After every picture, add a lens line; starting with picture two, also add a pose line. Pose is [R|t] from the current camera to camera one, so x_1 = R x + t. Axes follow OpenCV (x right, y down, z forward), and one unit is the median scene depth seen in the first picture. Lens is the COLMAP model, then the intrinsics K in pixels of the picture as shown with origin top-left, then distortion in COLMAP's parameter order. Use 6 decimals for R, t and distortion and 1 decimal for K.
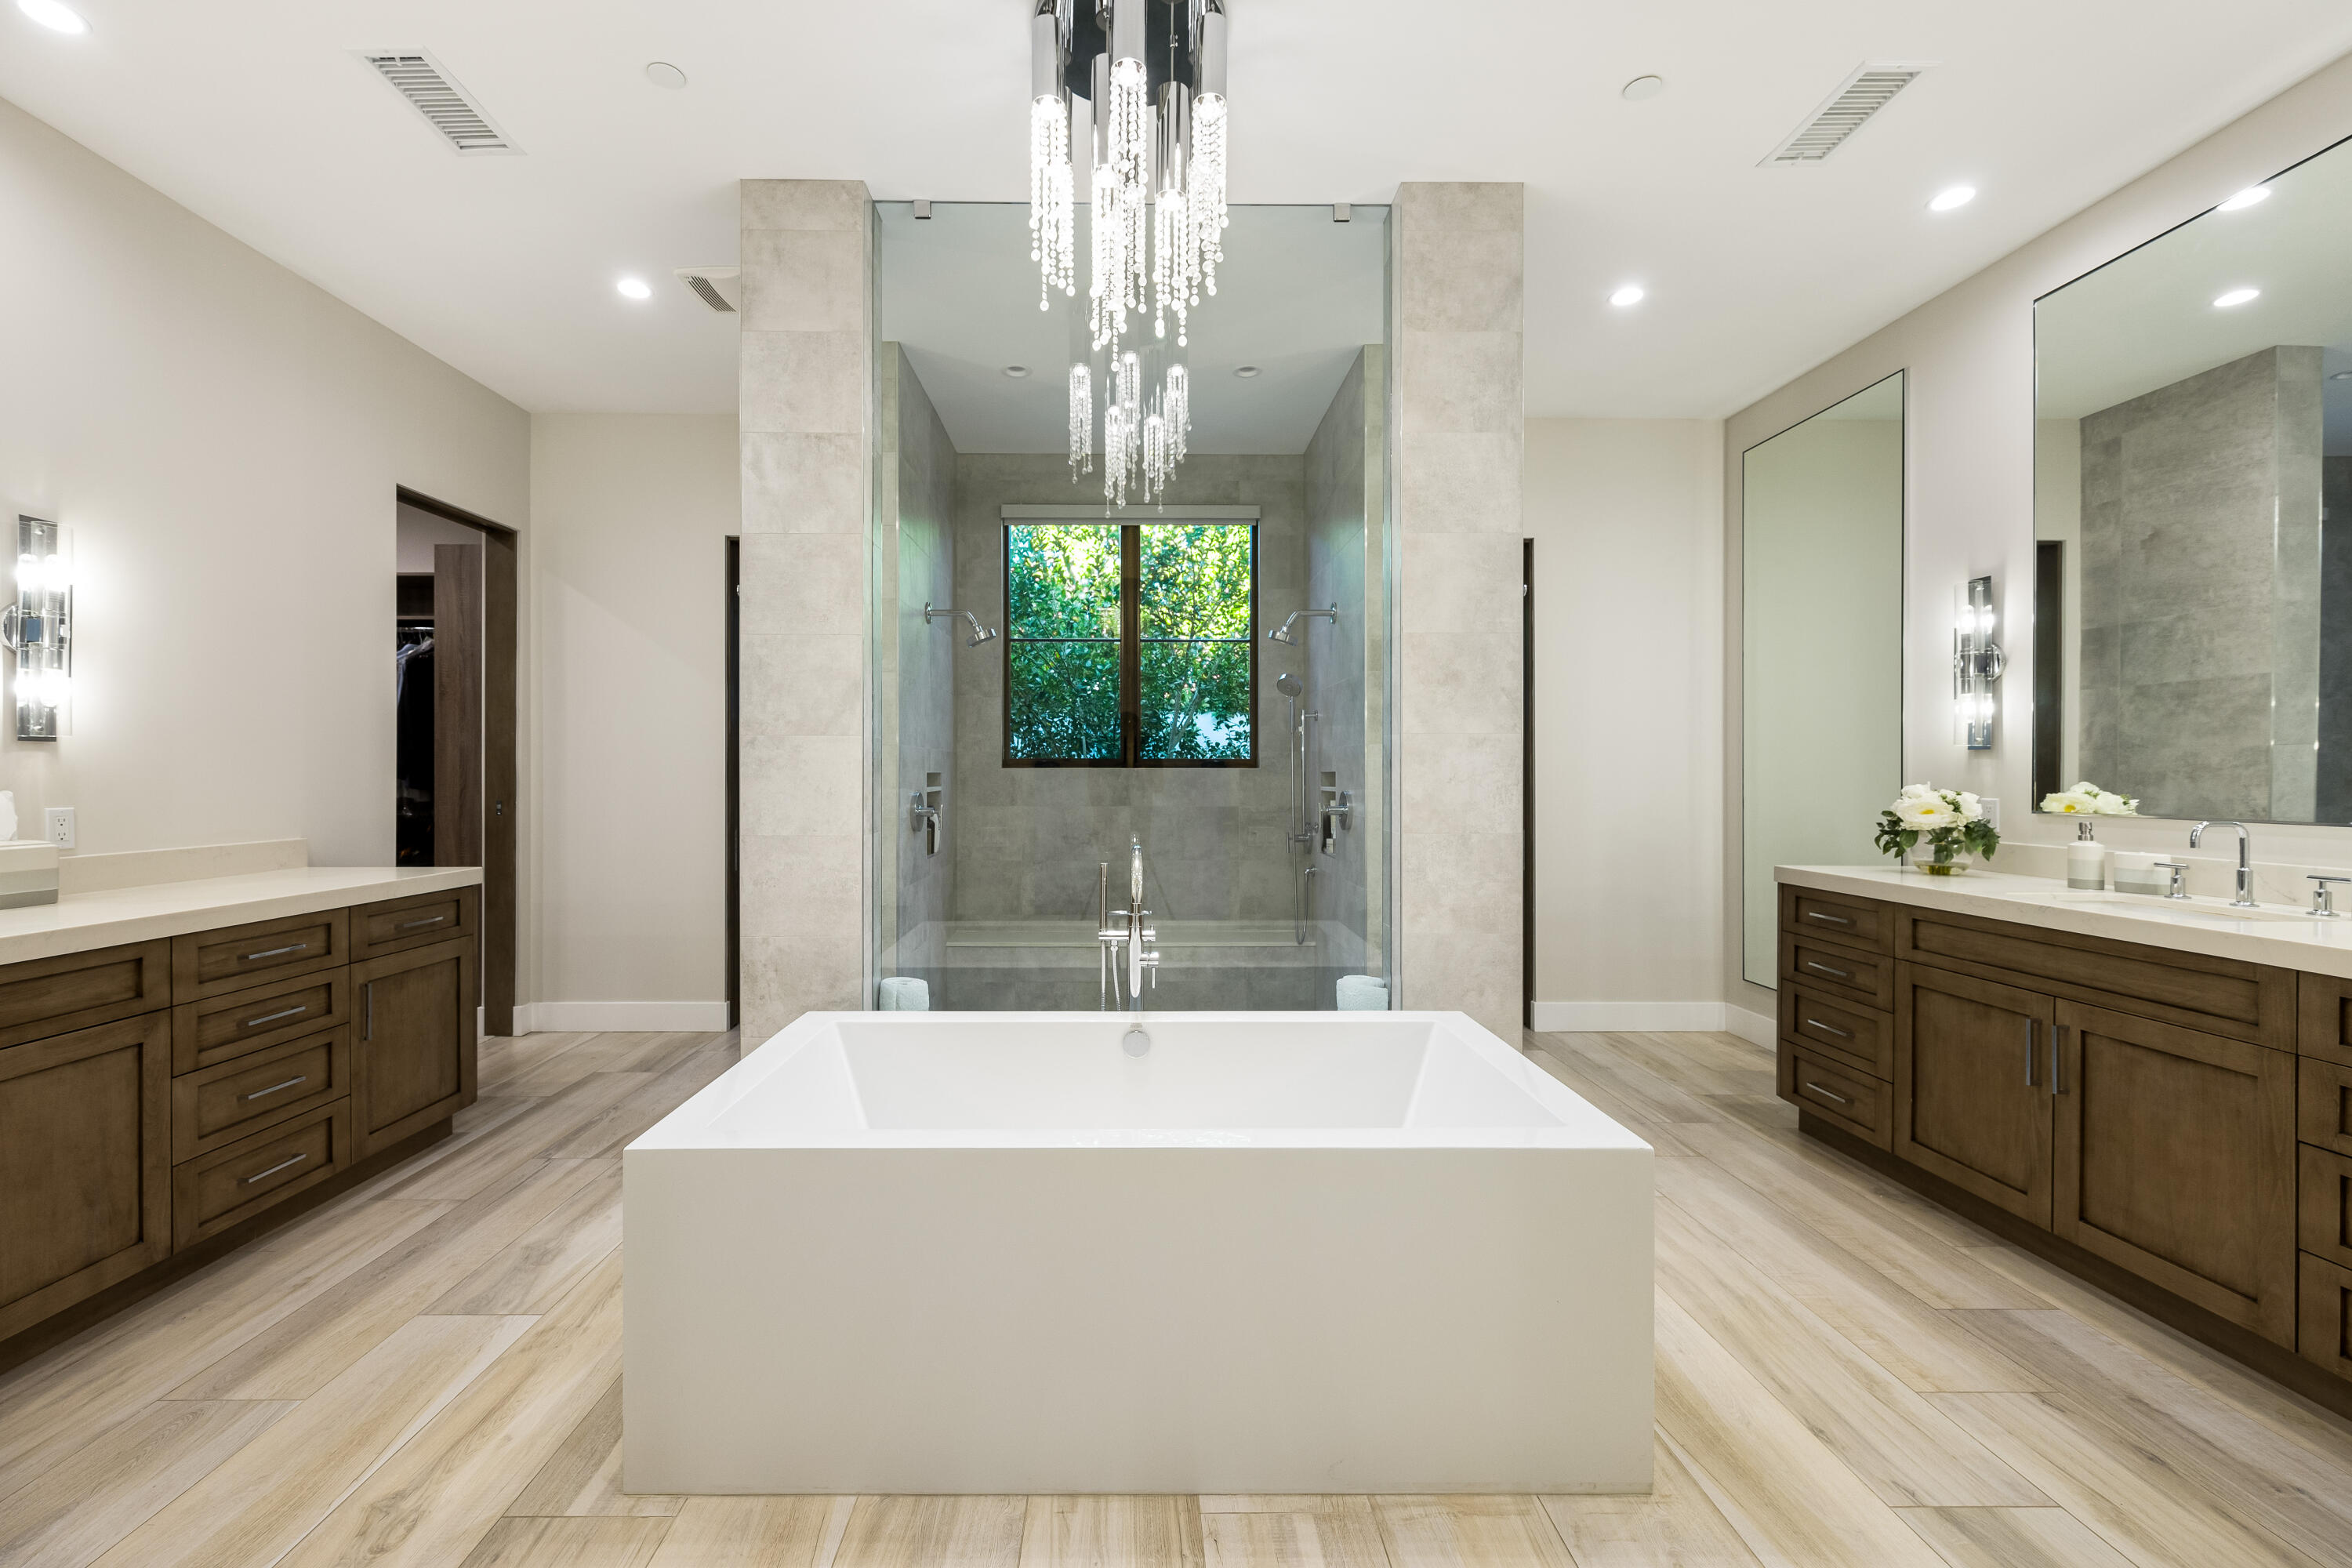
lens RADIAL K [[948.6, 0, 1171.0], [0, 948.6, 784.9], [0, 0, 1]] dist [-0.000907, 0.000390]
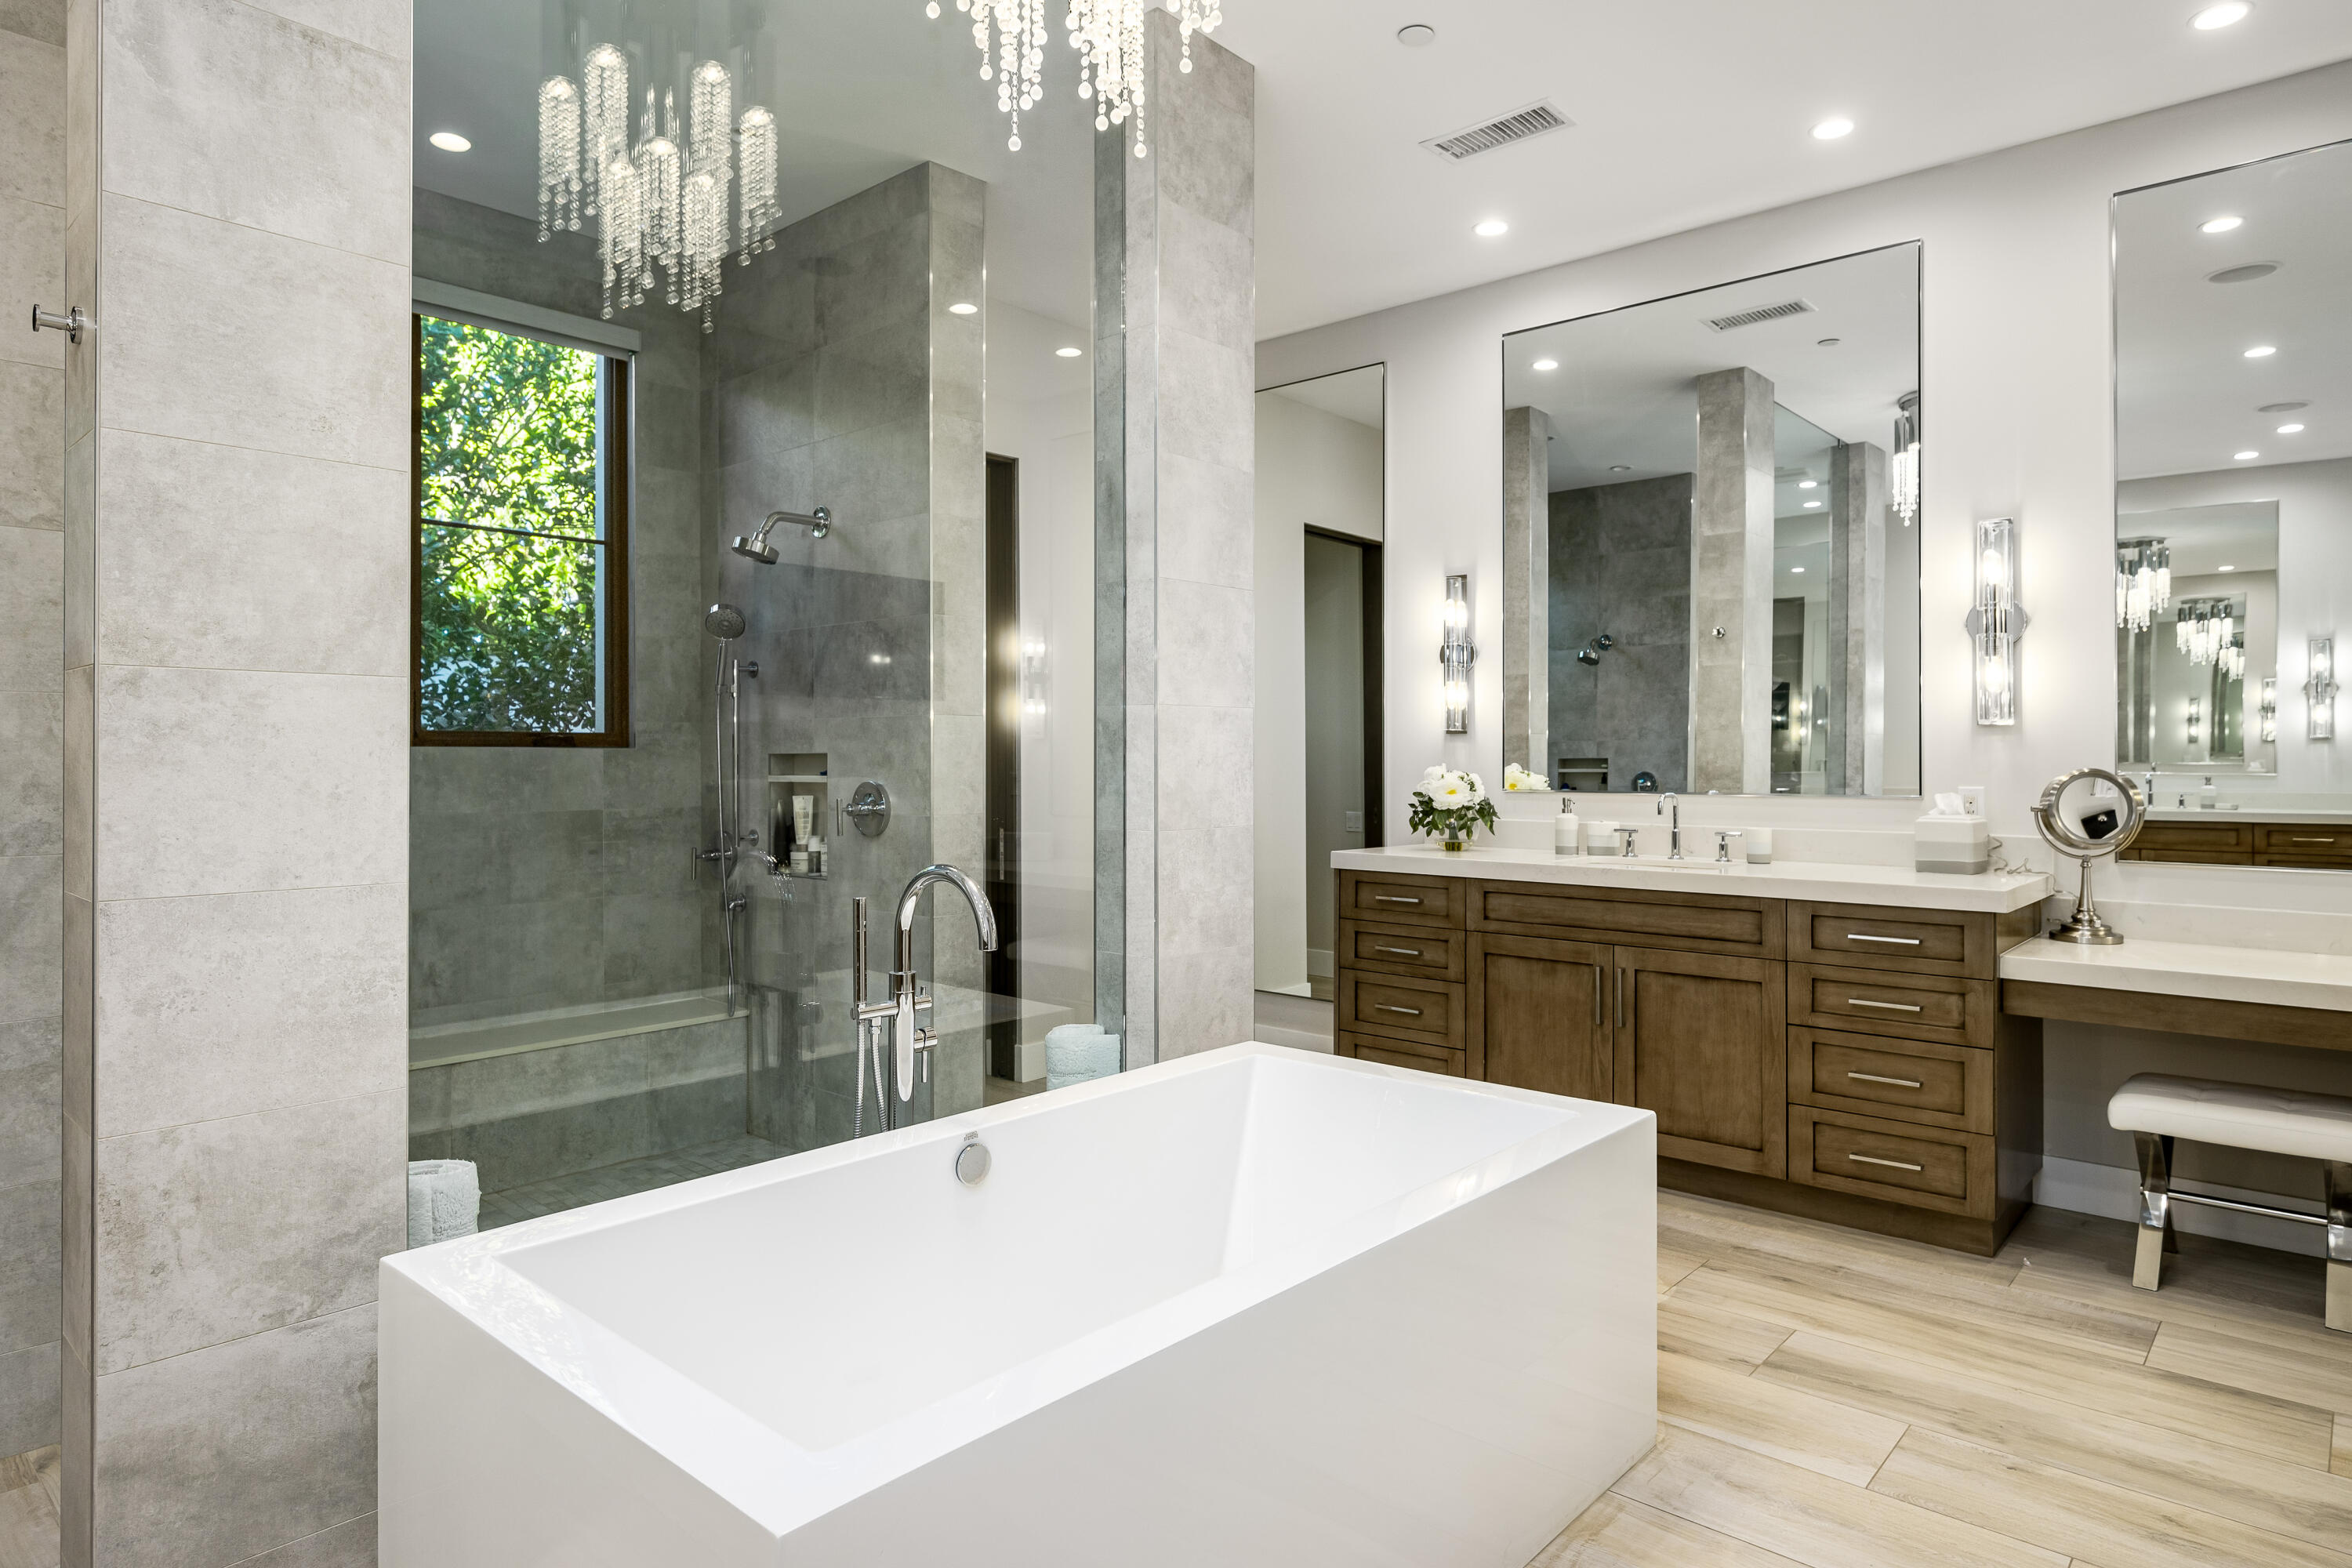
lens RADIAL K [[1348.8, 0, 1178.0], [0, 1348.8, 765.1], [0, 0, 1]] dist [-0.001650, -0.000187]
pose [[0.670234, -0.004876, 0.742134, -0.577966], [0.009753, 0.999950, -0.002238, -0.001156], [-0.742086, 0.008738, 0.670248, 0.237837]]
